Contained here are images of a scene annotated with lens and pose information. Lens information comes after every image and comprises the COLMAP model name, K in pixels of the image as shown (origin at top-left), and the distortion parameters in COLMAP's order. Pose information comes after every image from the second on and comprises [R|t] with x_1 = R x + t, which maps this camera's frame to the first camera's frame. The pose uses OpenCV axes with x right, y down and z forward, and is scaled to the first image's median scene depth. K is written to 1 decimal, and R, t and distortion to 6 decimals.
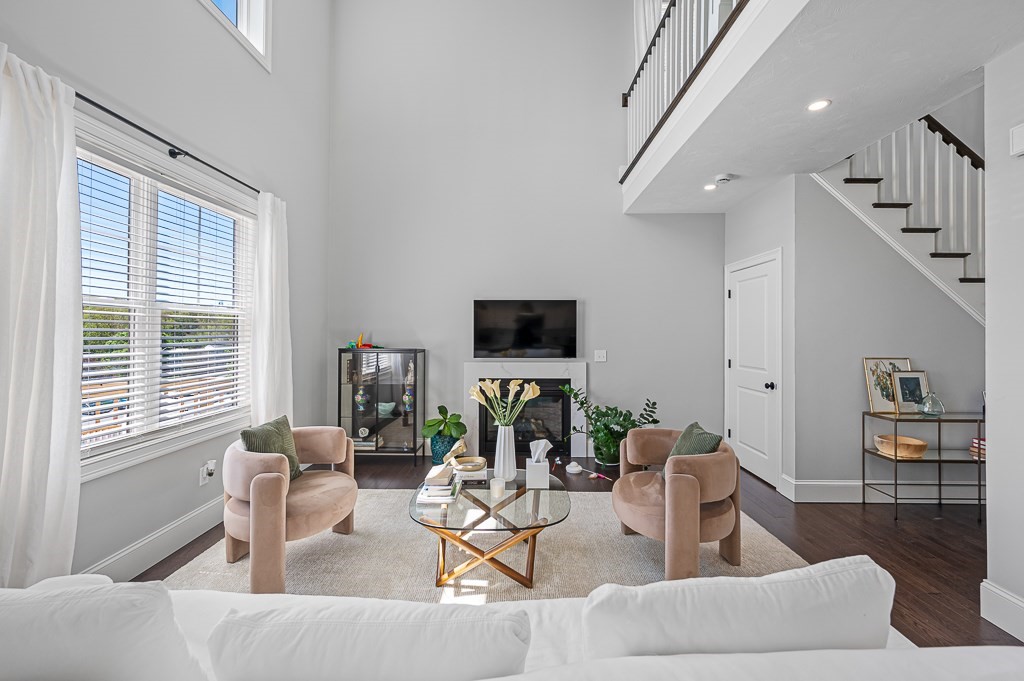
lens RADIAL K [[420.3, 0, 511.8], [0, 420.3, 333.1], [0, 0, 1]] dist [-0.001115, -0.000161]
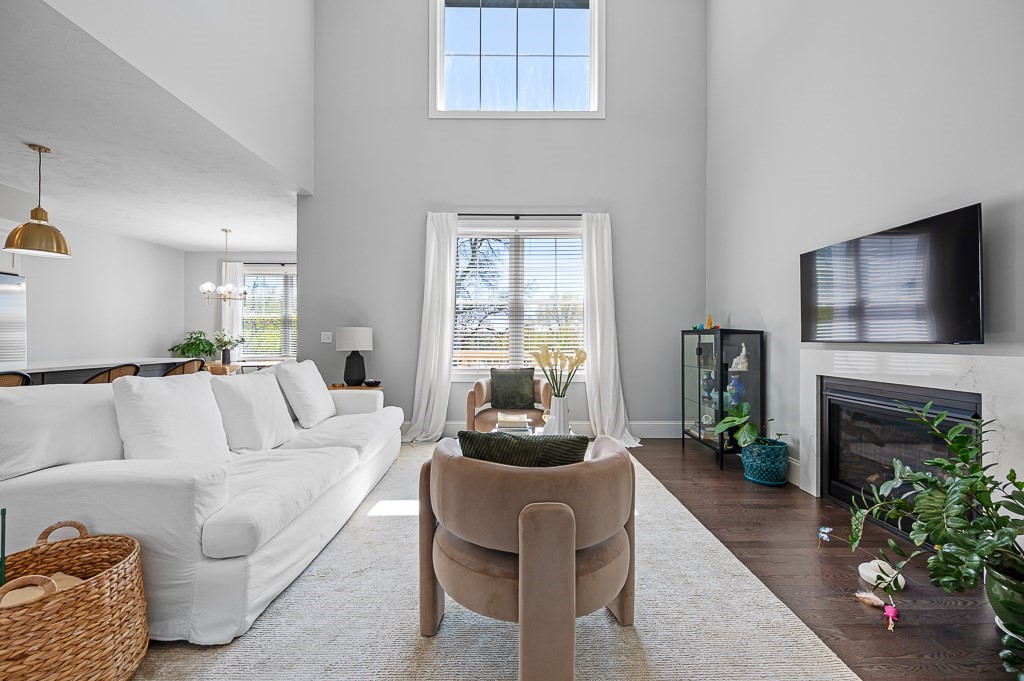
lens RADIAL K [[406.5, 0, 512.0], [0, 406.5, 340.5], [0, 0, 1]] dist [-0.001530, -0.000178]
pose [[0.024273, 0.004694, -0.999694, 0.574037], [-0.005809, 0.999973, 0.004555, 0.059914], [0.999688, 0.005697, 0.024300, 0.561053]]
